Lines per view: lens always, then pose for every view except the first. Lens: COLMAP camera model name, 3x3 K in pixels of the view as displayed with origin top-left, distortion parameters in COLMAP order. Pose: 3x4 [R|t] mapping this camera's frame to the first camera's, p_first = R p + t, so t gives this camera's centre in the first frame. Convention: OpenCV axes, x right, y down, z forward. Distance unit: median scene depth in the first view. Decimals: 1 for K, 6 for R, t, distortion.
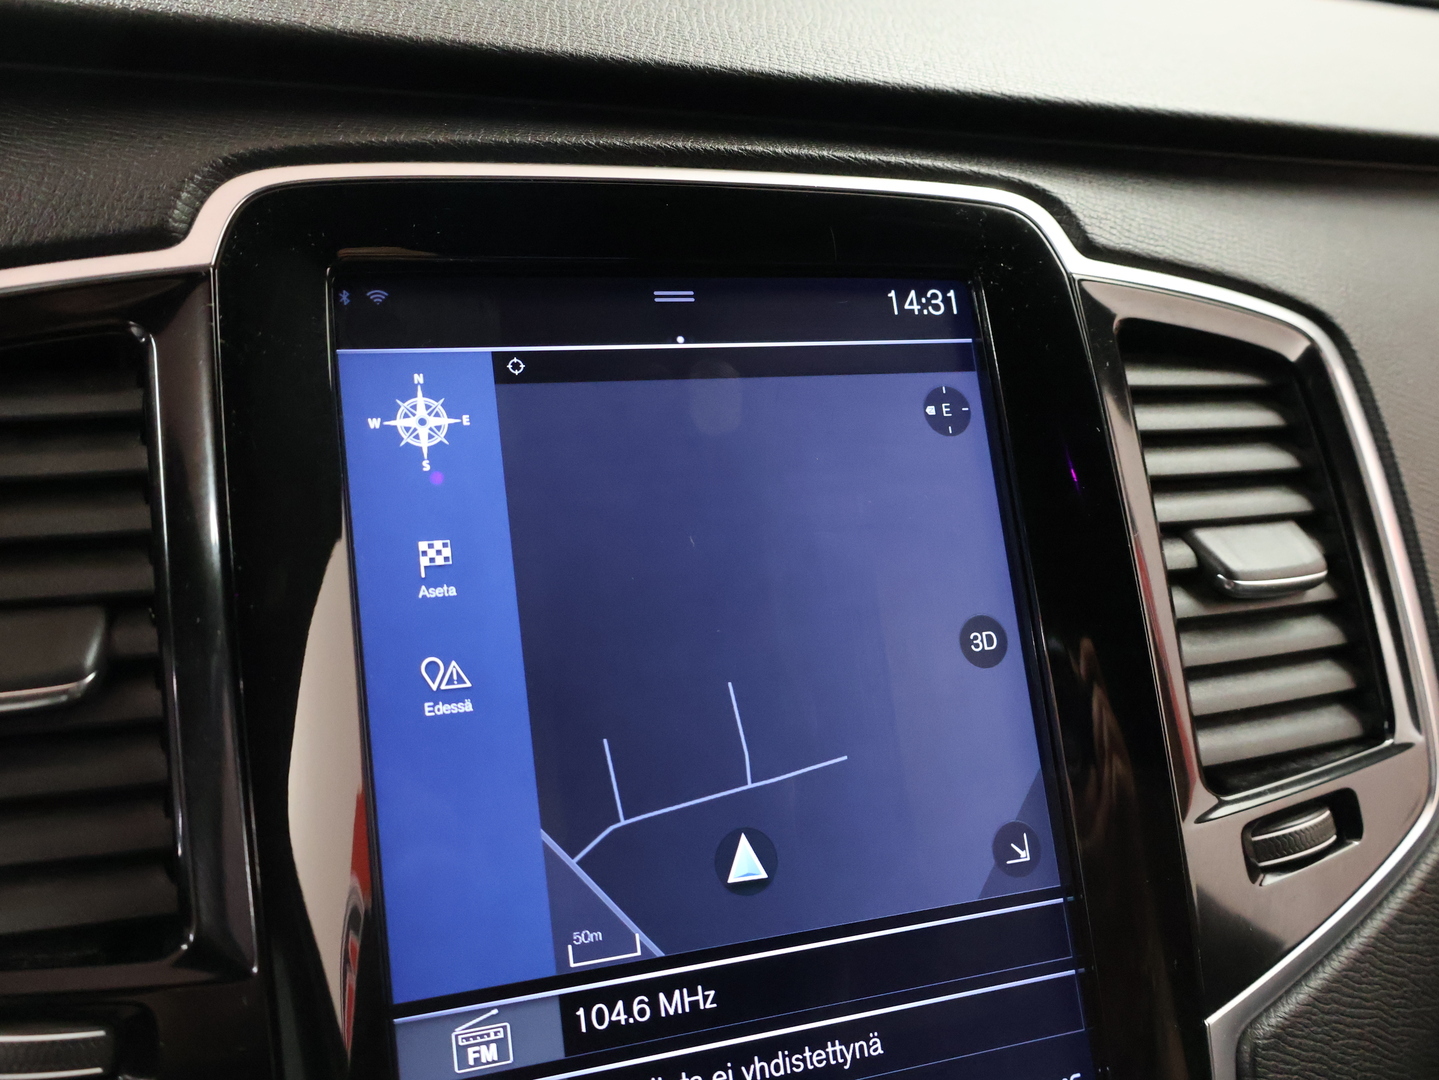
lens RADIAL K [[1303.0, 0, 727.7], [0, 1303.0, 533.5], [0, 0, 1]] dist [0.002700, -0.006523]
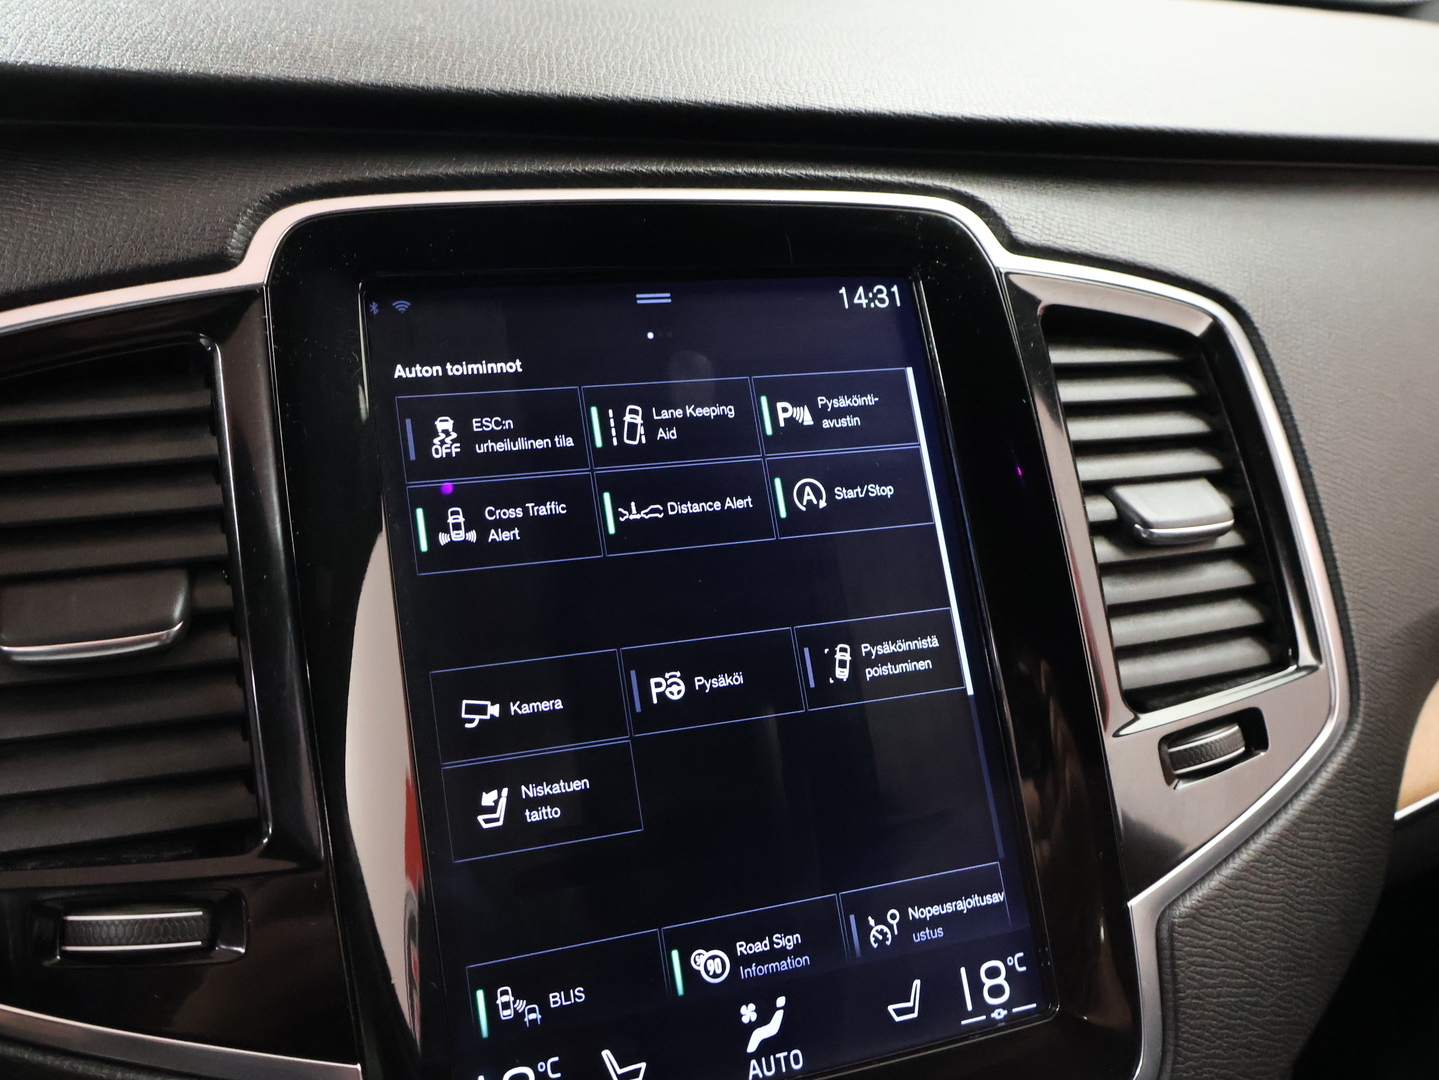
lens RADIAL K [[1317.9, 0, 719.5], [0, 1317.9, 540.0], [0, 0, 1]] dist [-0.010540, 0.011549]
pose [[0.999414, -0.032570, -0.010568, 0.022311], [0.032475, 0.999432, -0.009037, 0.044135], [0.010856, 0.008688, 0.999903, -0.166241]]
